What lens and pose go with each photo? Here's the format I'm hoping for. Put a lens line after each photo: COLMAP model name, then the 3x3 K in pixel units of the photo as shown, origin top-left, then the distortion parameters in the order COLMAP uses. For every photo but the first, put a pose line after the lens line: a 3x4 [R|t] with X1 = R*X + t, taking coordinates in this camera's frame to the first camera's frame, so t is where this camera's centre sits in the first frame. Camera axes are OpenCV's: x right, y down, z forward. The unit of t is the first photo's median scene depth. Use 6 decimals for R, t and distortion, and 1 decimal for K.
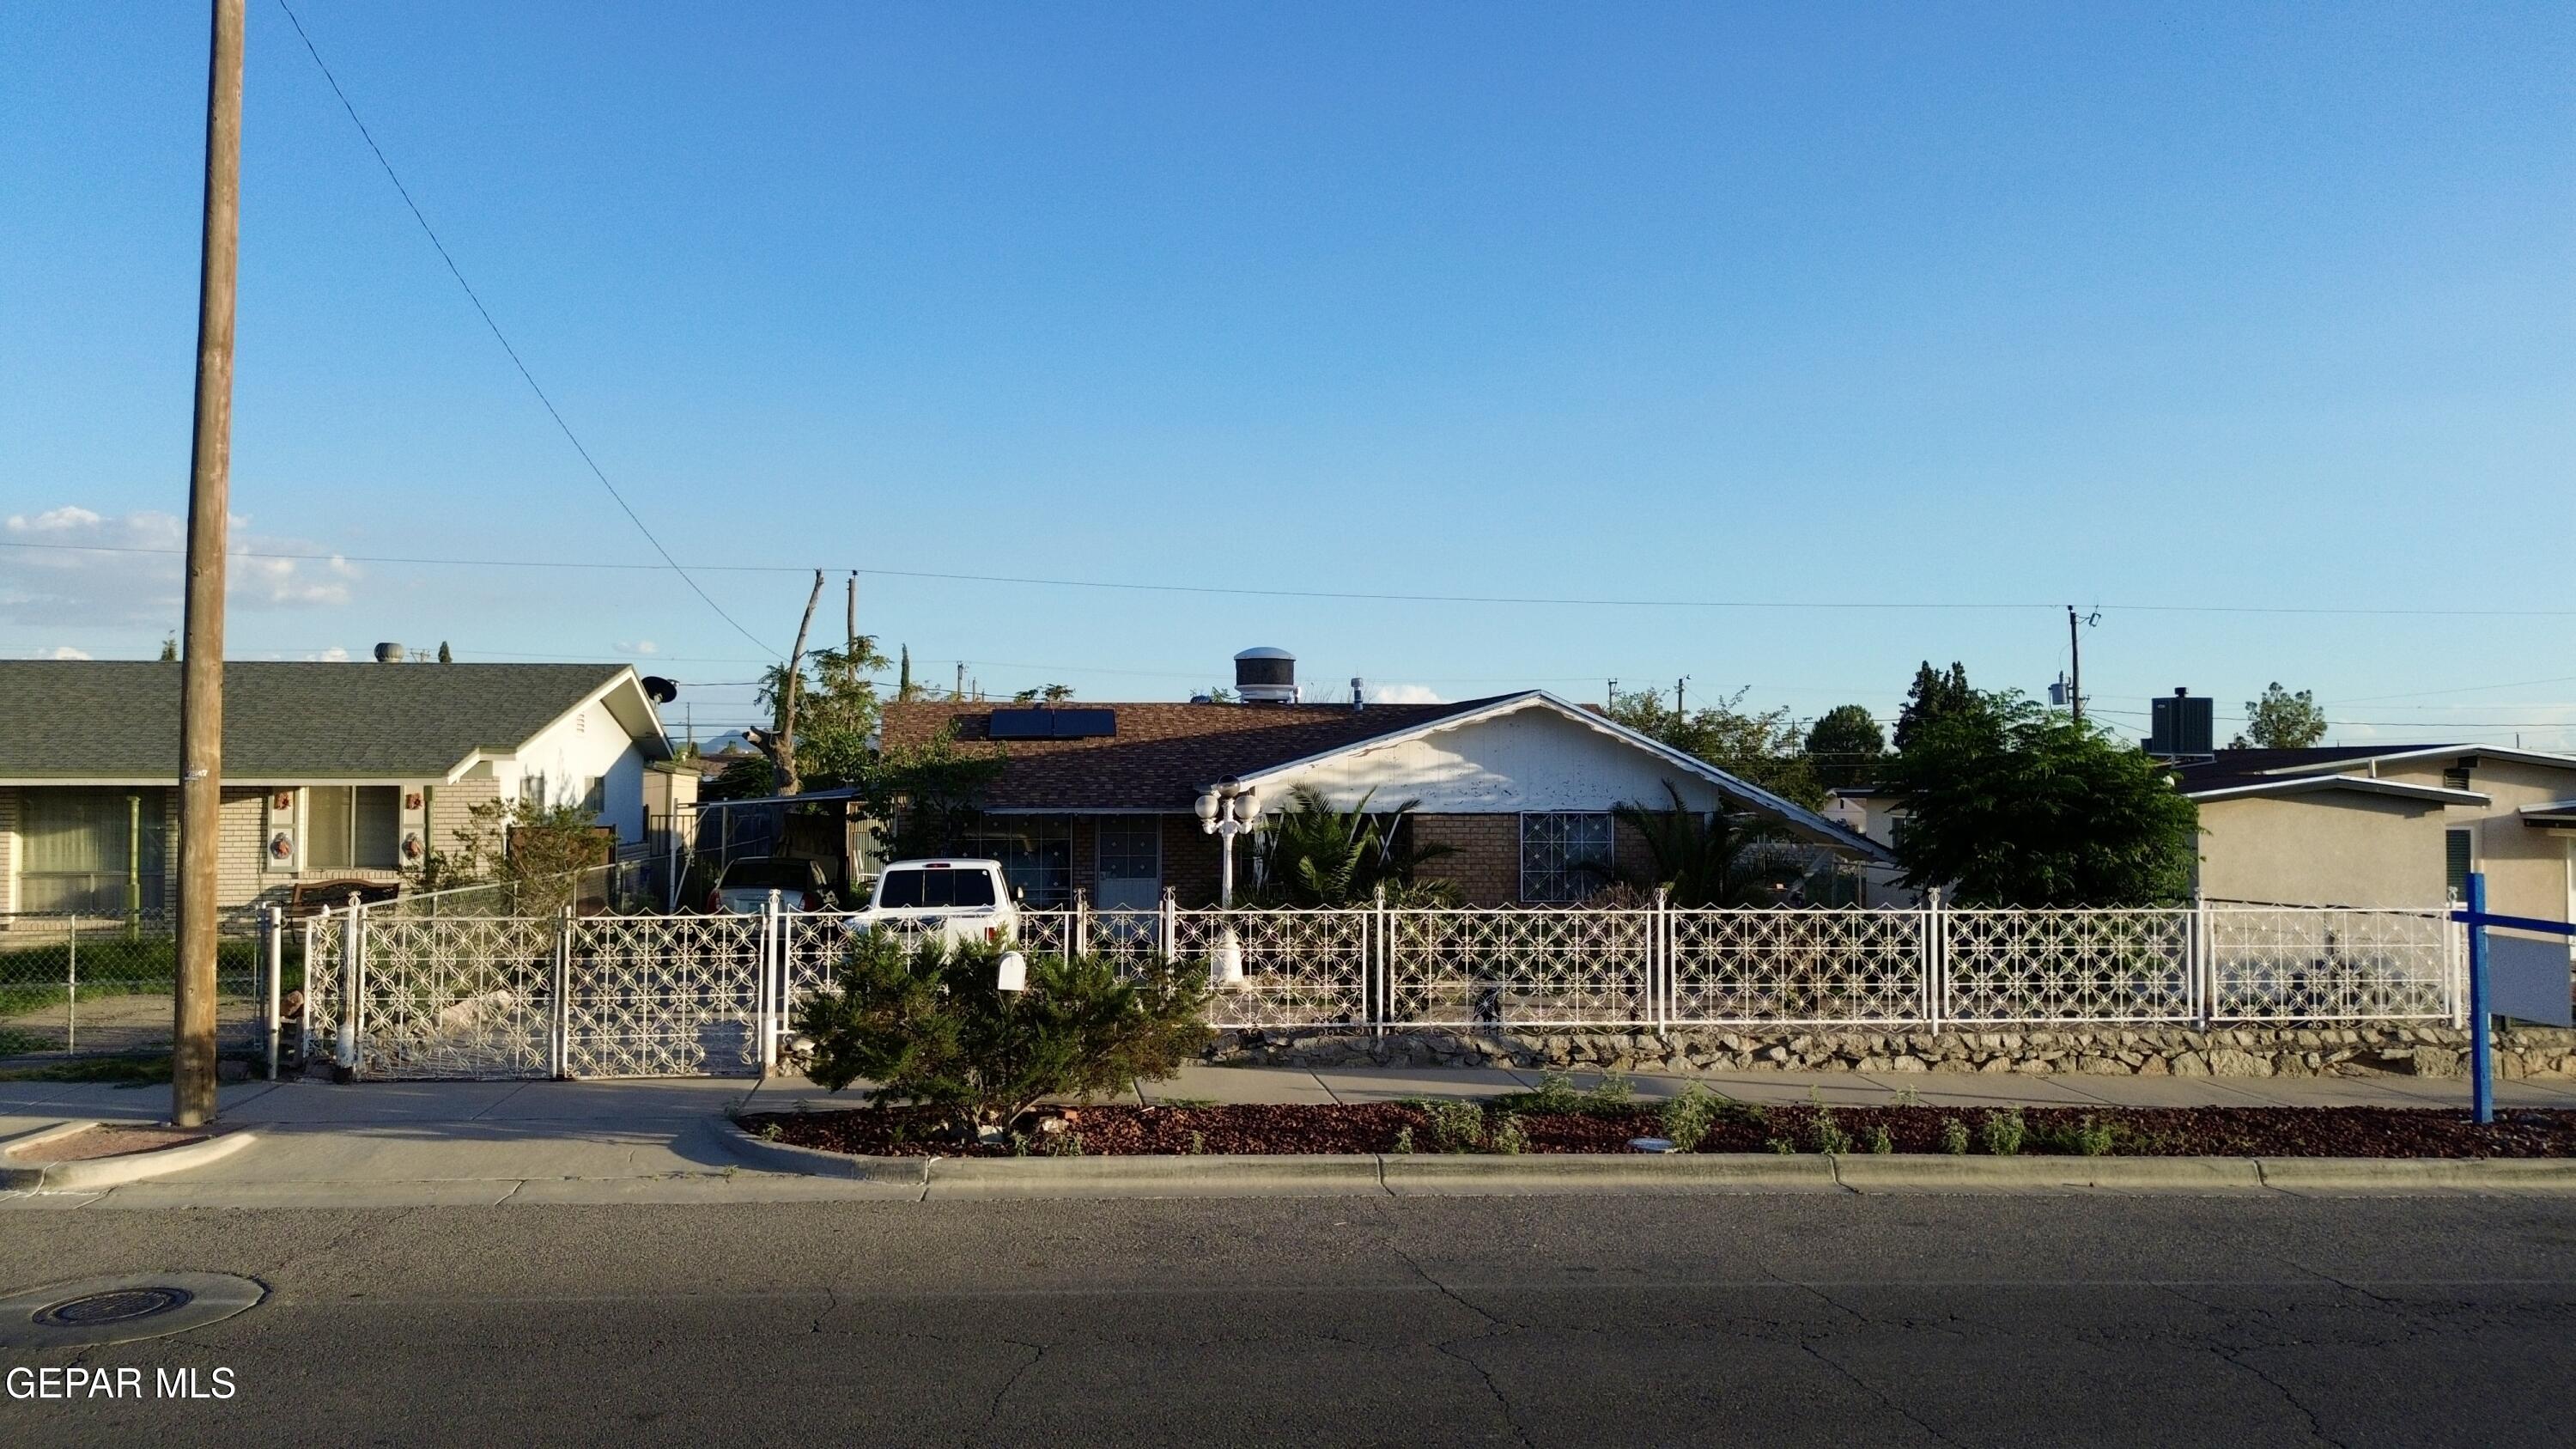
lens RADIAL K [[1836.4, 0, 1287.9], [0, 1836.4, 701.5], [0, 0, 1]] dist [0.062301, -0.057663]
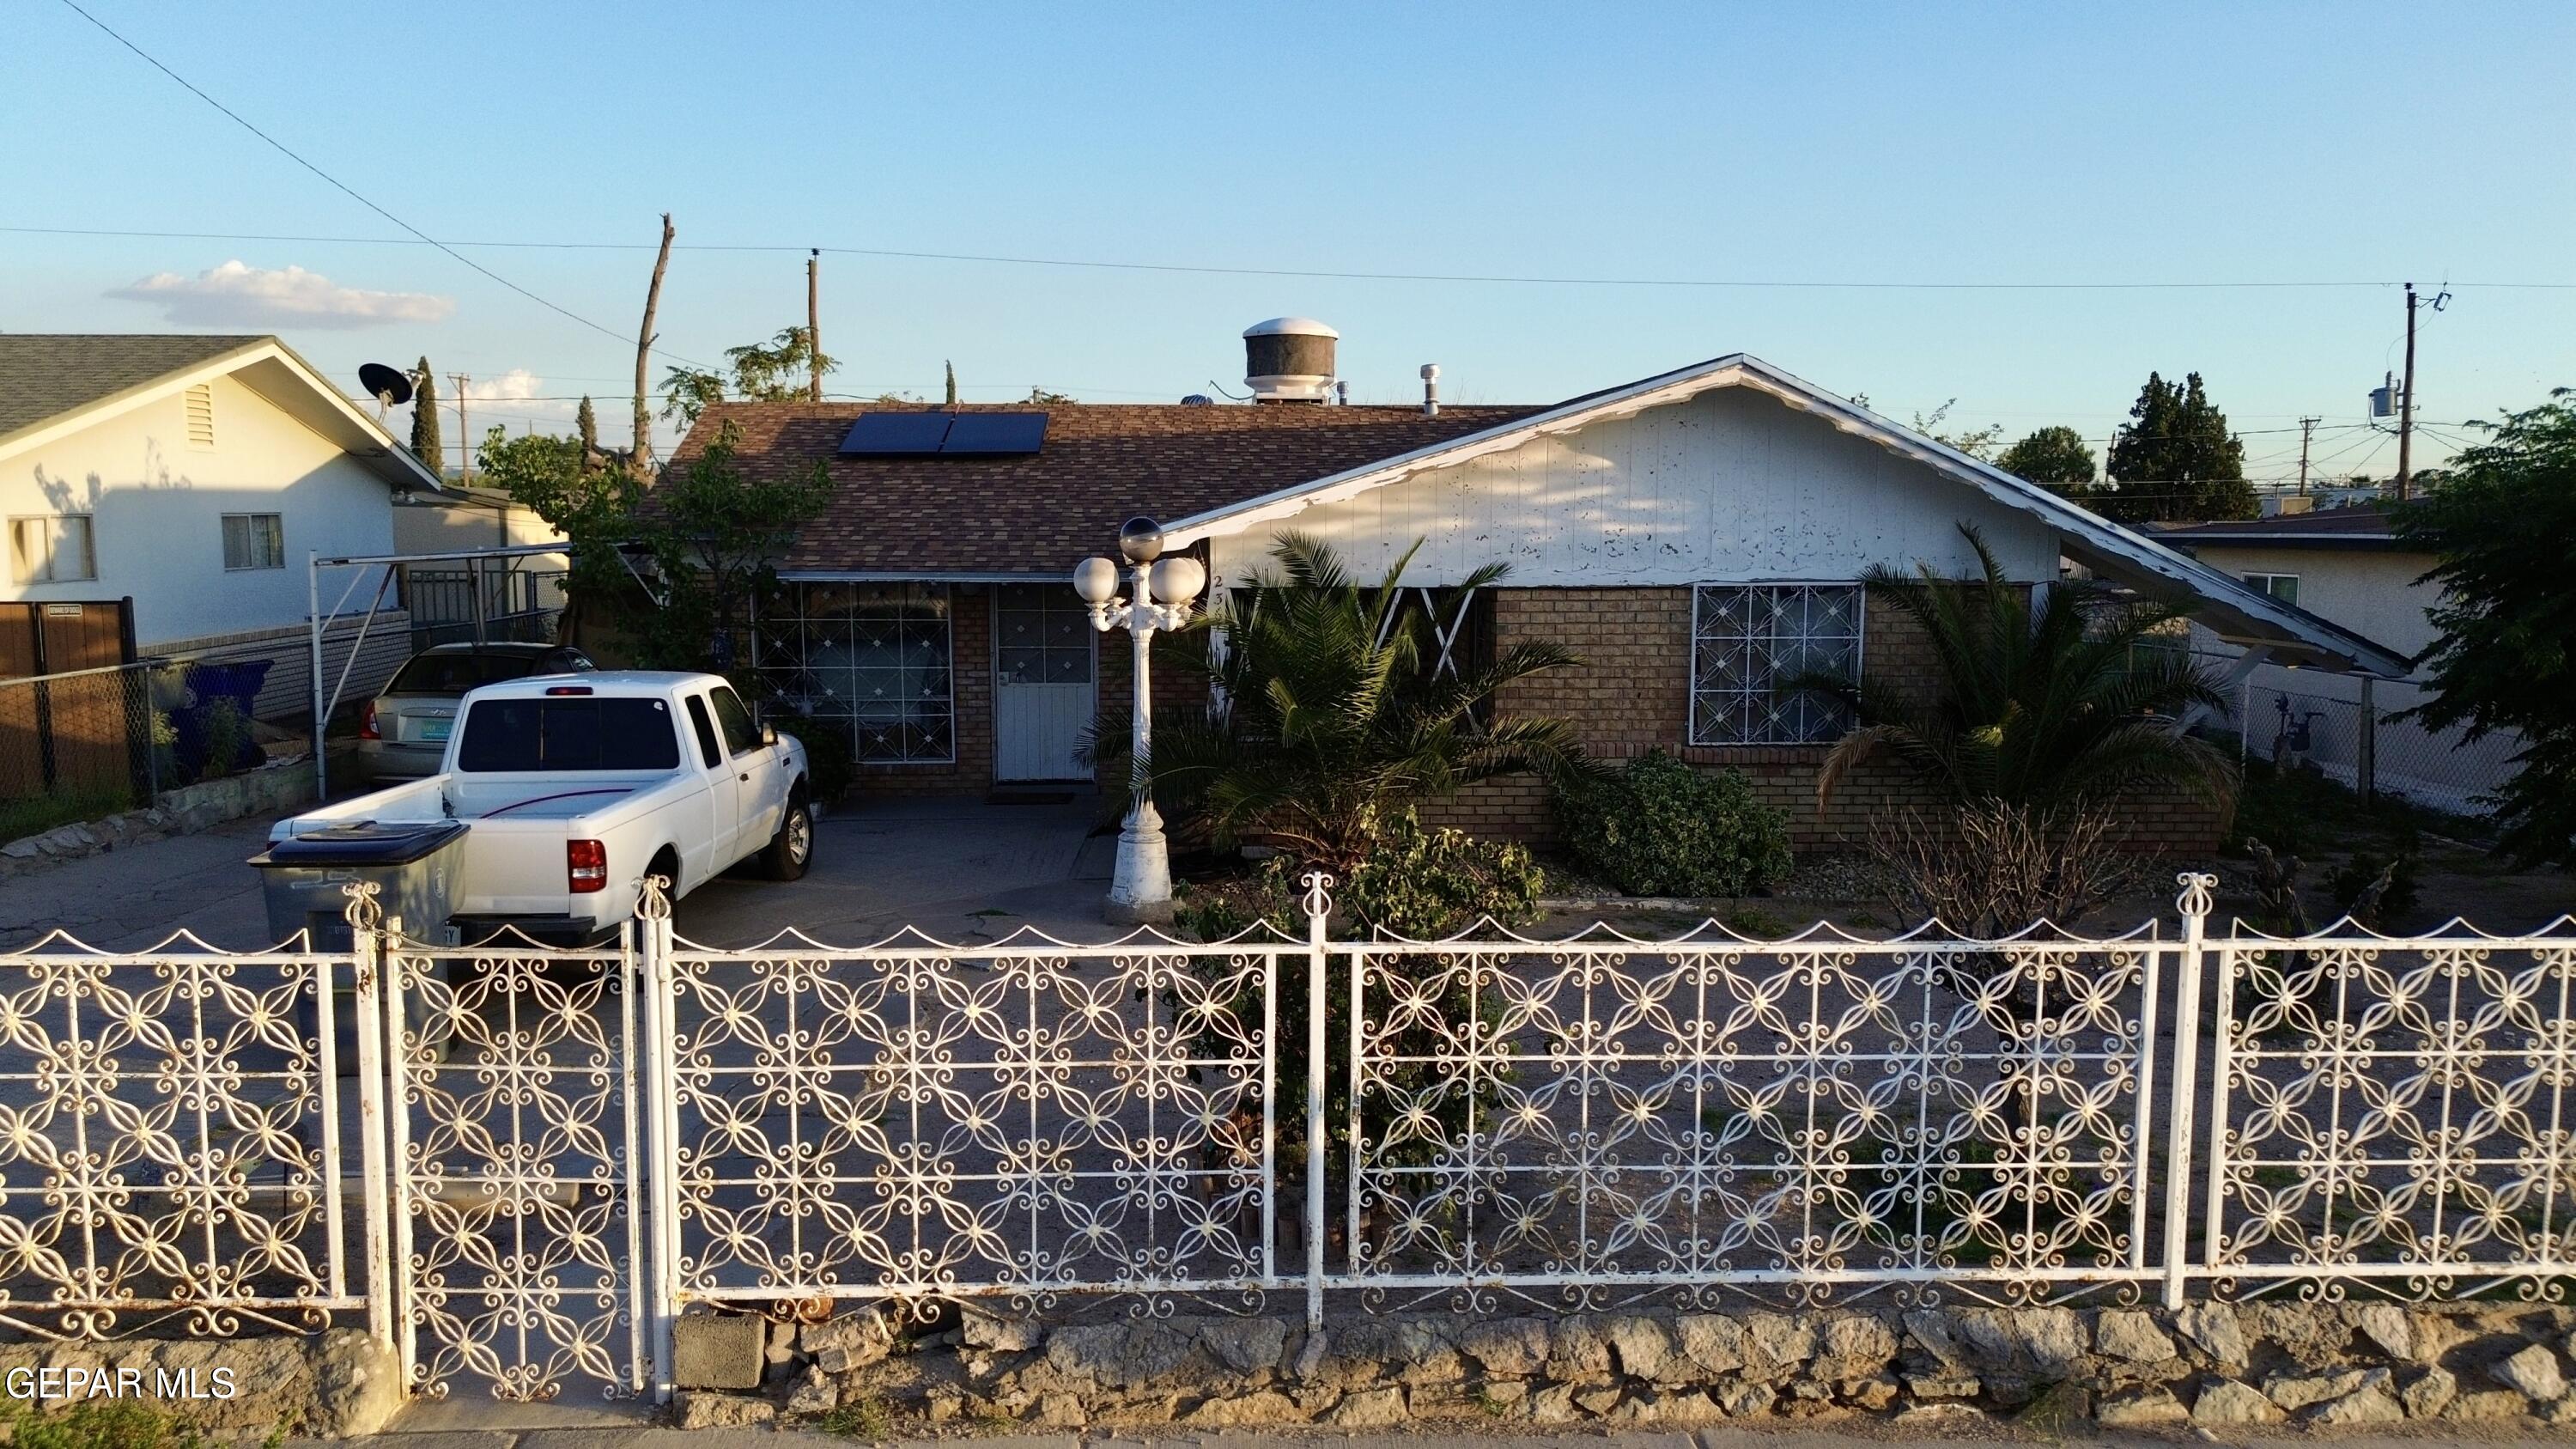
lens RADIAL K [[1836.4, 0, 1287.2], [0, 1836.4, 725.9], [0, 0, 1]] dist [0.062301, -0.057663]
pose [[0.997707, 0.007257, -0.067294, 0.046578], [0.003276, 0.987892, 0.155109, 0.017537], [0.067604, -0.154974, 0.985603, 0.480343]]
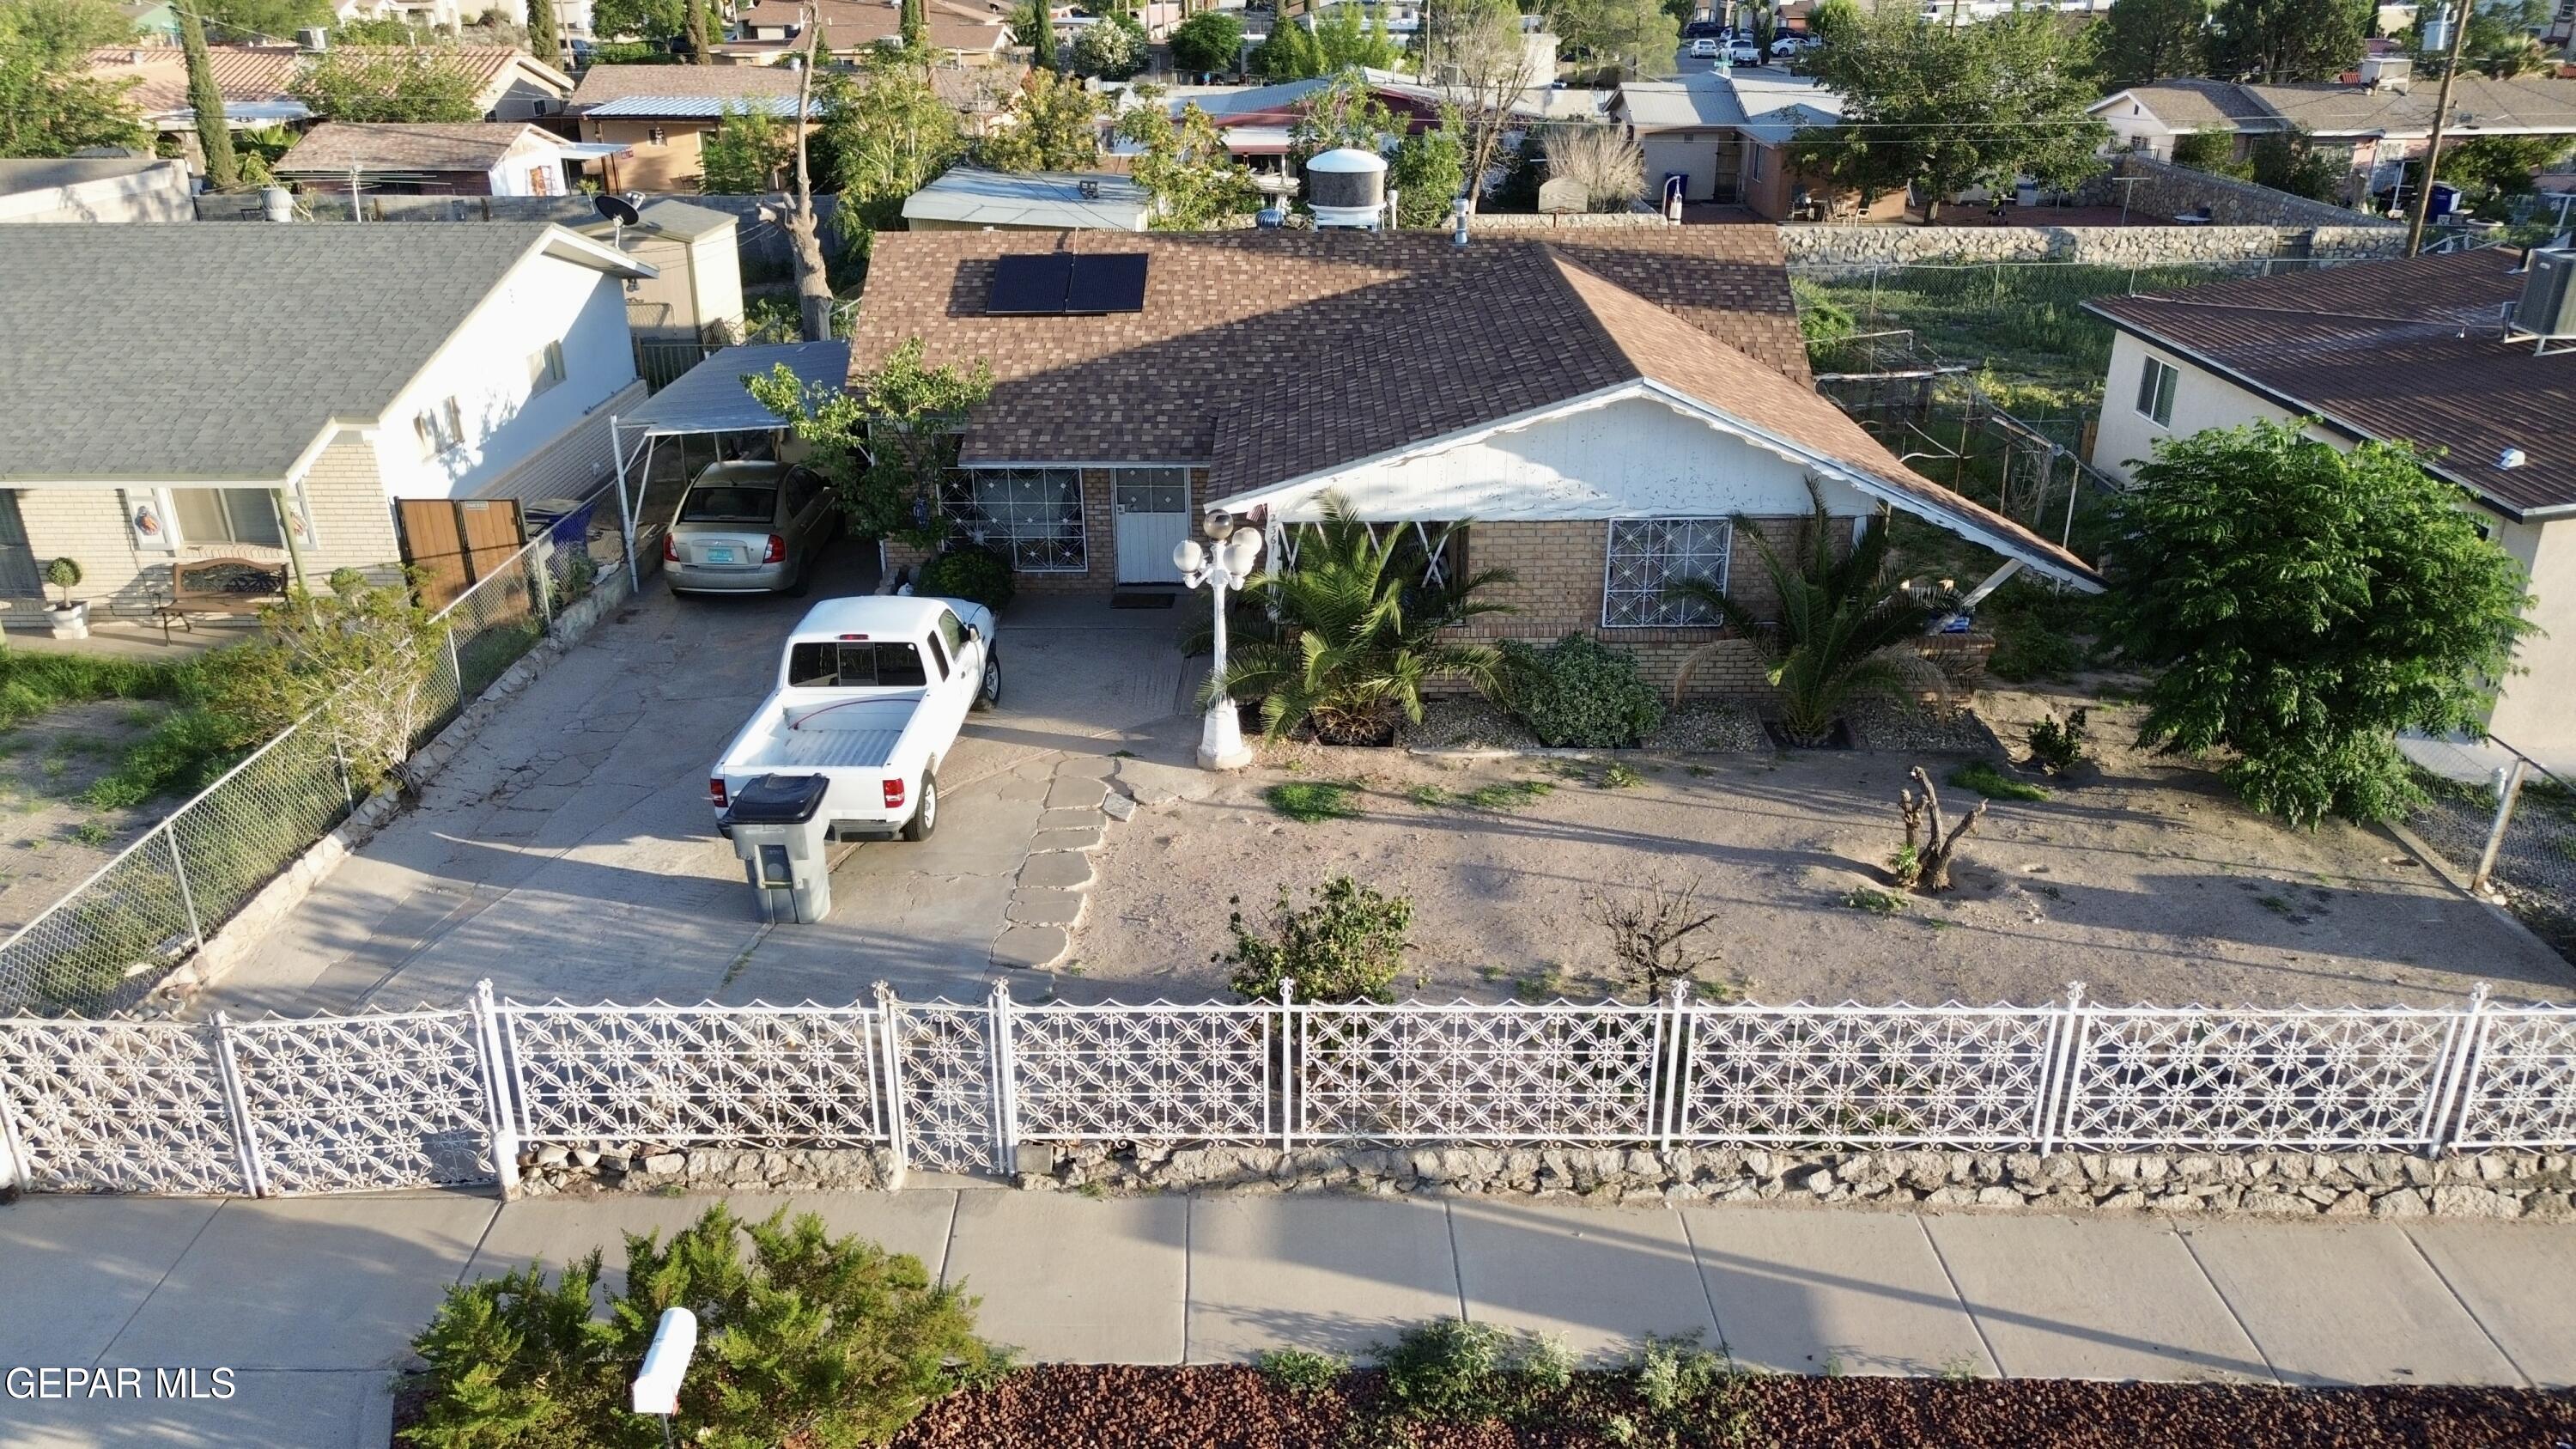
lens RADIAL K [[1836.4, 0, 1286.4], [0, 1836.4, 723.7], [0, 0, 1]] dist [0.062301, -0.057663]
pose [[0.992545, 0.040584, -0.114922, 0.091623], [0.012640, 0.903565, 0.428264, -0.215639], [0.121220, -0.426524, 0.896316, 0.268973]]
